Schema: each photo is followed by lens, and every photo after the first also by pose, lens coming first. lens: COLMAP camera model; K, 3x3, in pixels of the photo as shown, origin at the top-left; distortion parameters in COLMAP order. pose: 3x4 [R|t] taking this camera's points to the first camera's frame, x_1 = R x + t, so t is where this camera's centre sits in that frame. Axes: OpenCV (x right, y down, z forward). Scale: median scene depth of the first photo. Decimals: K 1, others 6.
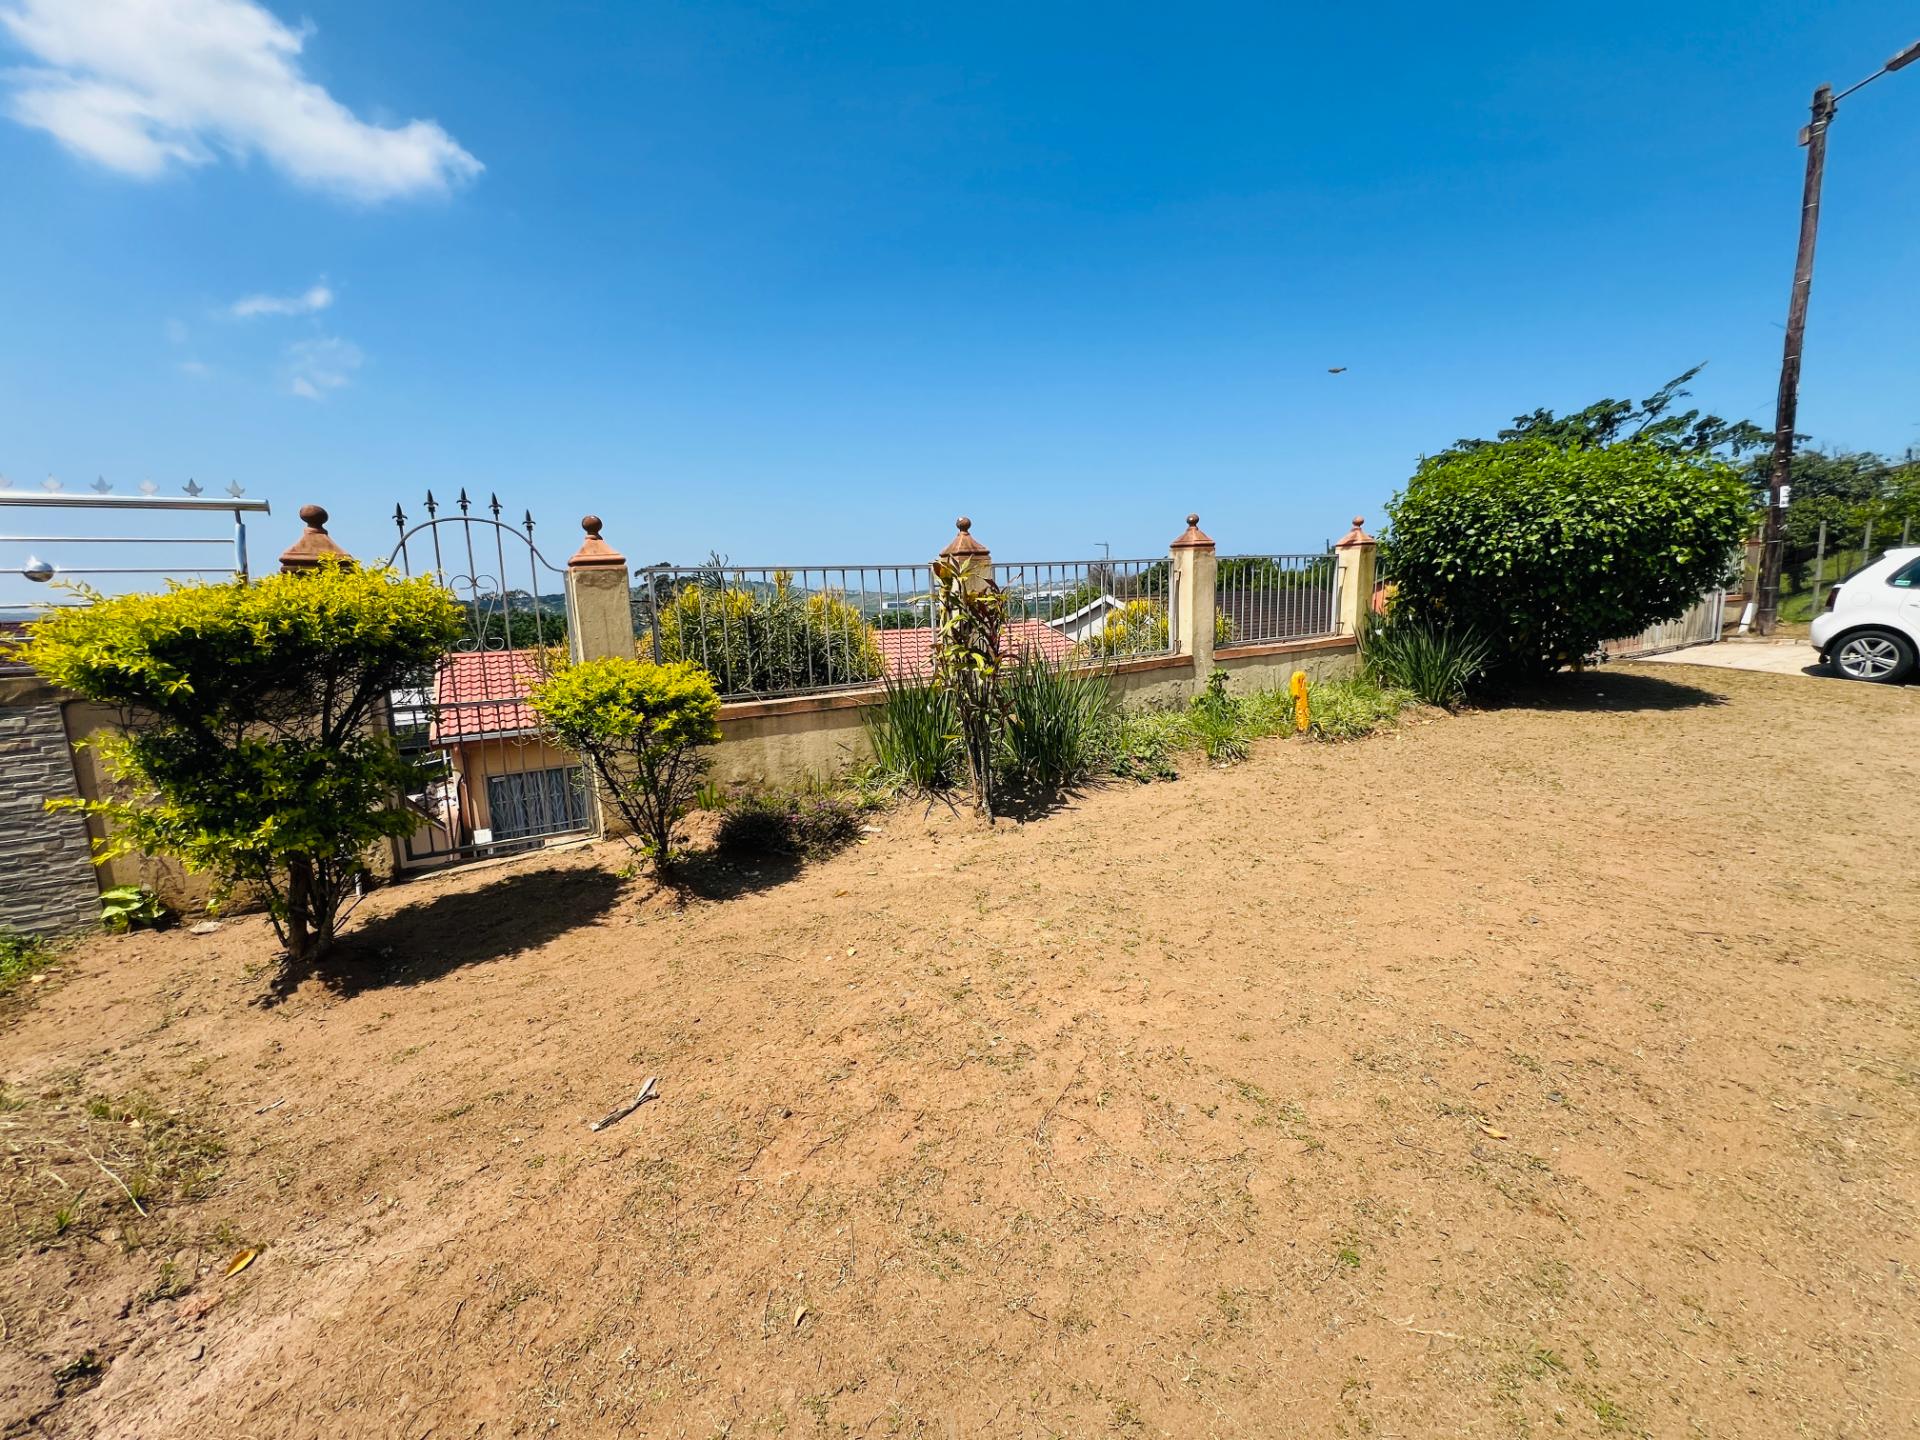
lens RADIAL K [[769.8, 0, 958.4], [0, 769.8, 717.6], [0, 0, 1]] dist [-0.004181, 0.001730]
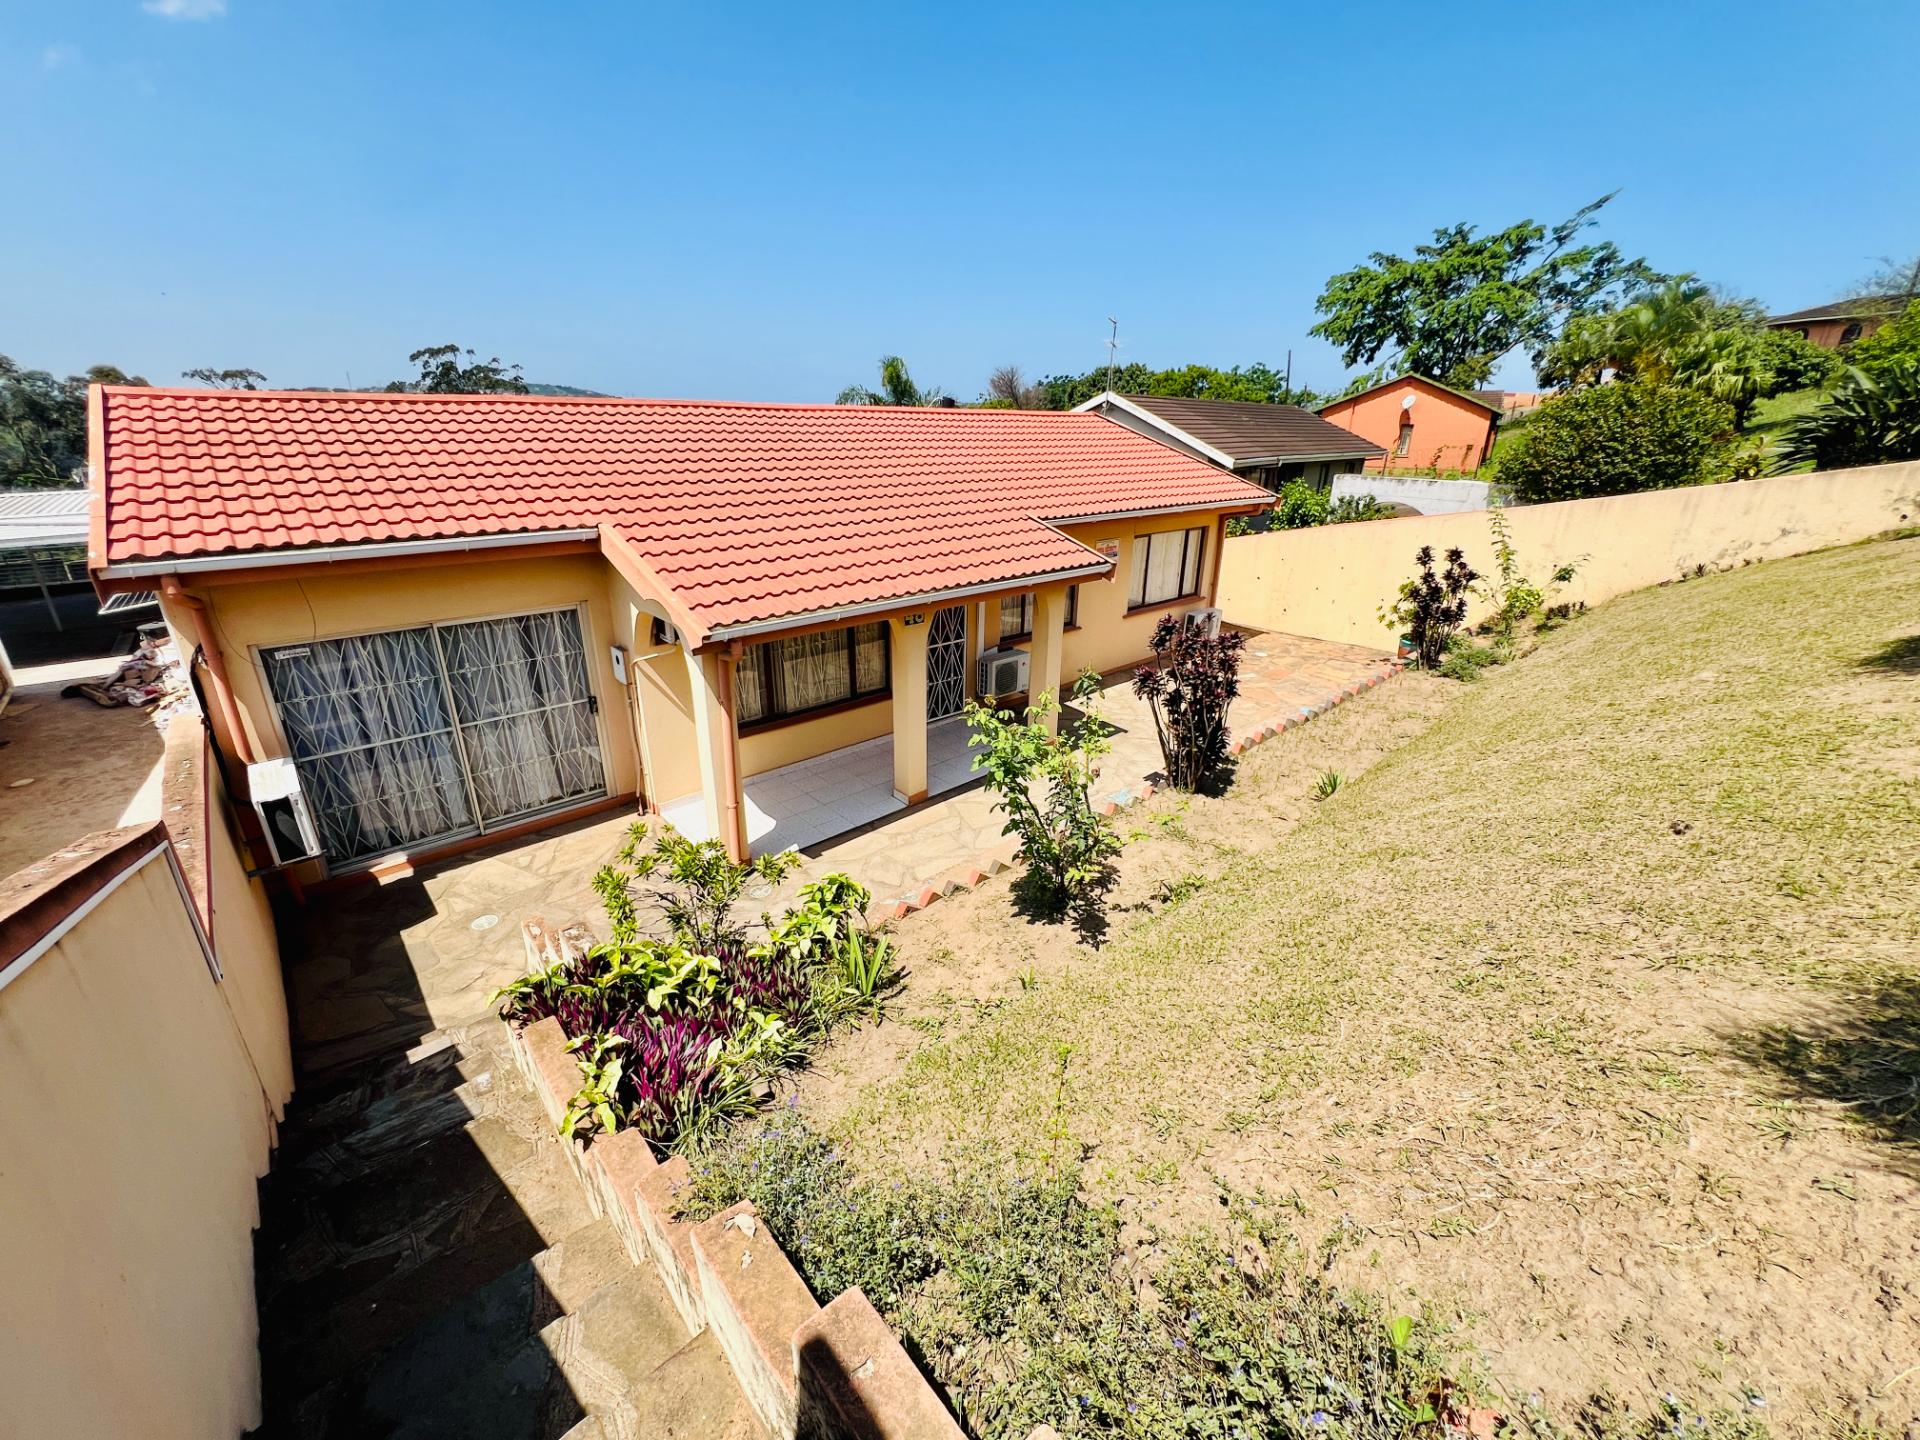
lens RADIAL K [[770.9, 0, 960.0], [0, 770.9, 720.0], [0, 0, 1]] dist [-0.001816, 0.000236]
pose [[0.979589, -0.029176, 0.198883, -0.059024], [-0.013236, 0.977901, 0.208651, 0.003141], [-0.200575, -0.207025, 0.957554, 0.092775]]
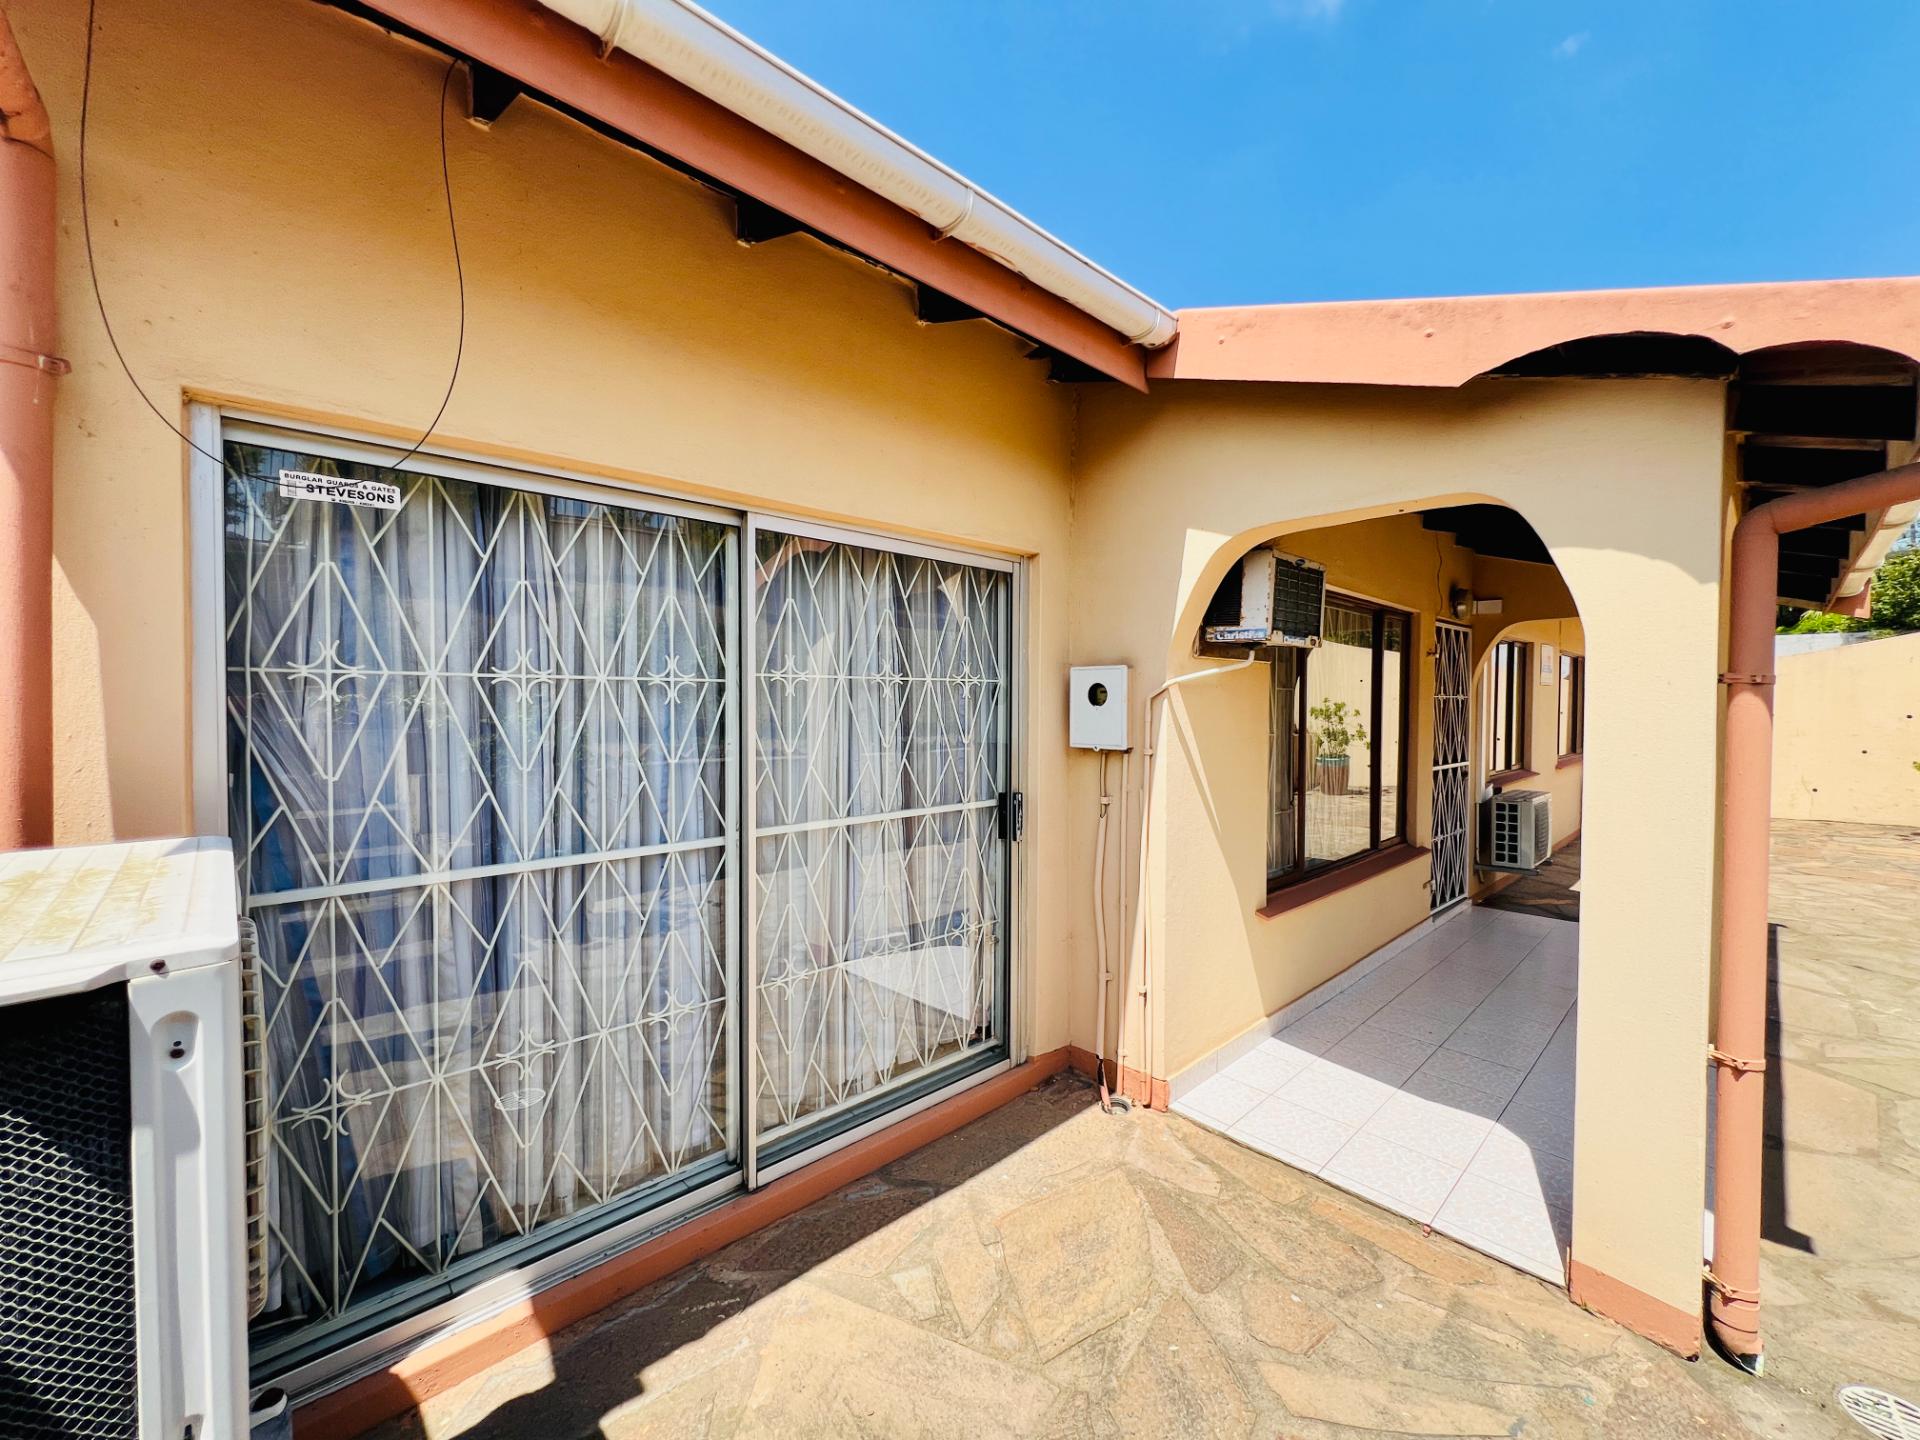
lens RADIAL K [[770.9, 0, 960.0], [0, 770.9, 720.0], [0, 0, 1]] dist [-0.001816, 0.000236]
pose [[0.974998, 0.028096, 0.220429, -0.107021], [0.003681, 0.989796, -0.142442, 0.028780], [-0.222182, 0.139692, 0.964946, 0.175485]]
